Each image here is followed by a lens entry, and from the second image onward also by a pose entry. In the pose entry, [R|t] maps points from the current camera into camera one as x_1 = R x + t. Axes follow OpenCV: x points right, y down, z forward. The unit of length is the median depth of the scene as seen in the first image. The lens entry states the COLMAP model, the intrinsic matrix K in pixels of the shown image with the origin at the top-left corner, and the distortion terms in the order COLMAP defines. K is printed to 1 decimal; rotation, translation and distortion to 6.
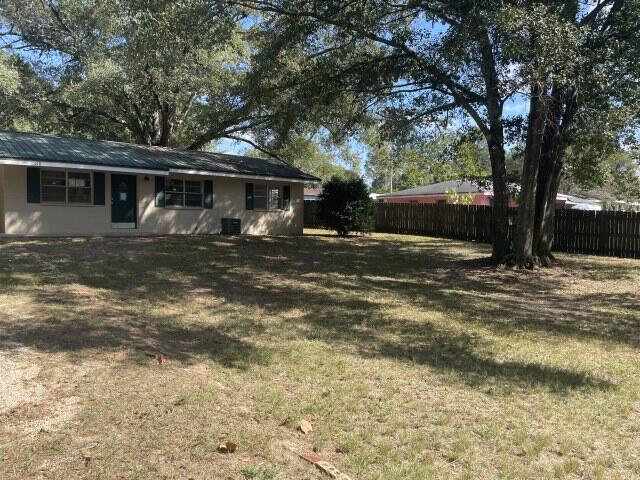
lens RADIAL K [[481.4, 0, 320.0], [0, 481.4, 240.0], [0, 0, 1]] dist [0.105038, -0.145239]
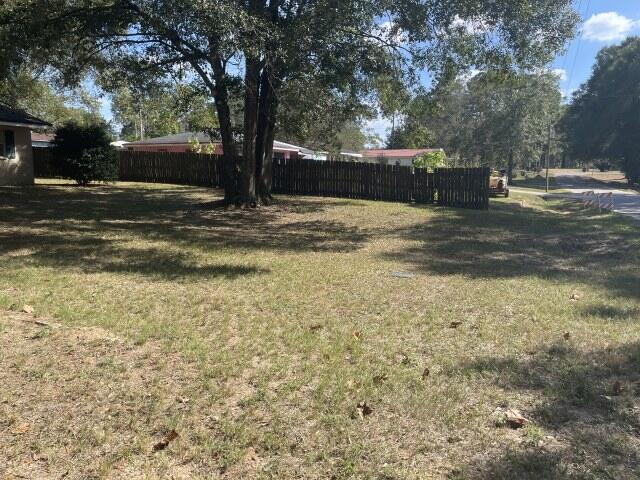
lens RADIAL K [[481.4, 0, 320.0], [0, 481.4, 240.0], [0, 0, 1]] dist [0.105038, -0.145239]
pose [[0.886725, -0.075681, 0.456061, 0.019677], [0.029273, 0.993721, 0.107987, 0.013969], [-0.461371, -0.082405, 0.883372, -0.138431]]
